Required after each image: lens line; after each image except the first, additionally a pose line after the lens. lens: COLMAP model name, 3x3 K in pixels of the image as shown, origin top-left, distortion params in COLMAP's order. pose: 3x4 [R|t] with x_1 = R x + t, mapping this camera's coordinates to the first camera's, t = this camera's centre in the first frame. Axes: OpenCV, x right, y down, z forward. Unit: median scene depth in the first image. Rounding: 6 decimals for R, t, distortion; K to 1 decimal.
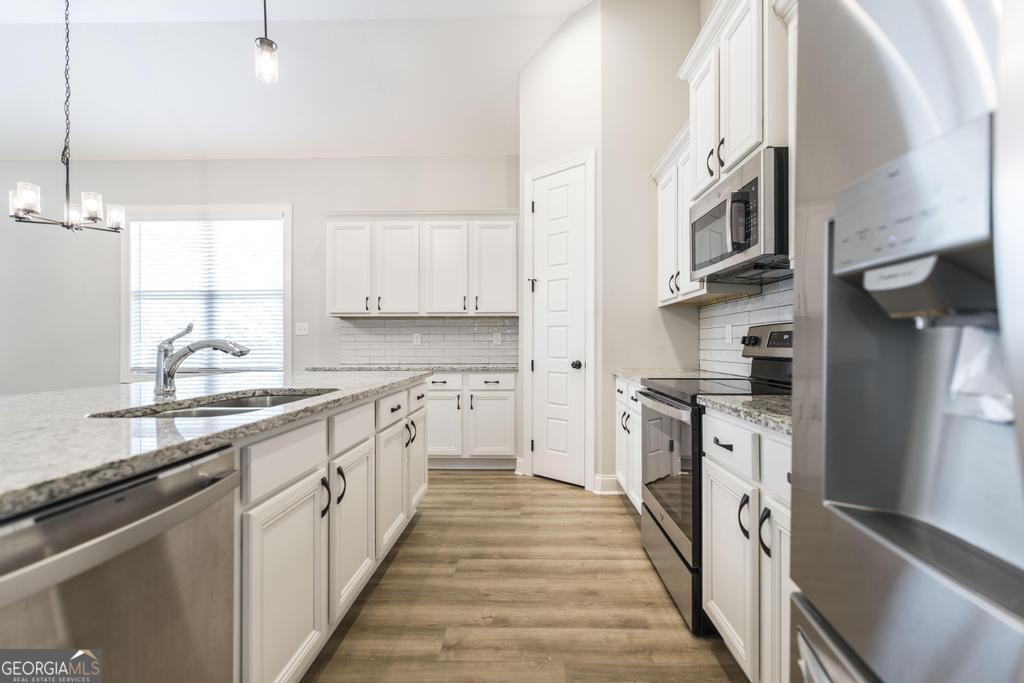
lens RADIAL K [[446.0, 0, 509.8], [0, 446.0, 345.9], [0, 0, 1]] dist [0.003933, -0.000469]
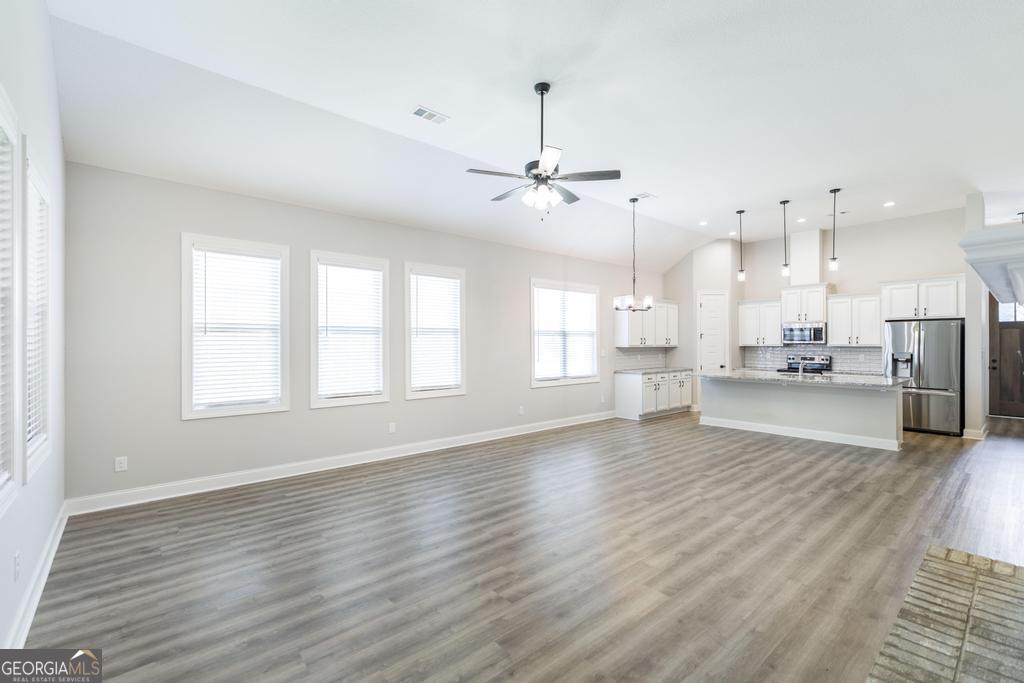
lens RADIAL K [[446.0, 0, 526.7], [0, 446.0, 344.6], [0, 0, 1]] dist [0.003933, -0.000469]
pose [[0.732643, -0.001089, 0.680612, -2.139549], [0.005120, 0.999979, -0.003912, -0.073636], [-0.680594, 0.006350, 0.732633, -0.163377]]
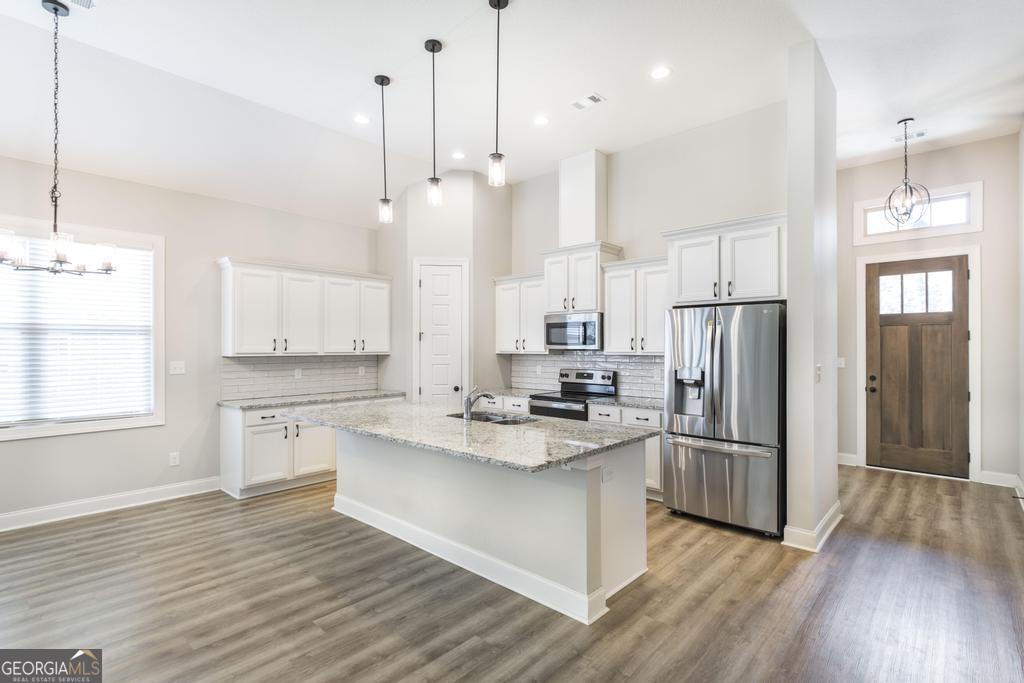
lens RADIAL K [[483.2, 0, 519.2], [0, 483.2, 343.5], [0, 0, 1]] dist [-0.001070, 0.000286]
pose [[0.655563, 0.007531, 0.755103, -0.835206], [0.004753, 0.999889, -0.014099, -0.078829], [-0.755125, 0.012832, 0.655455, -0.260056]]
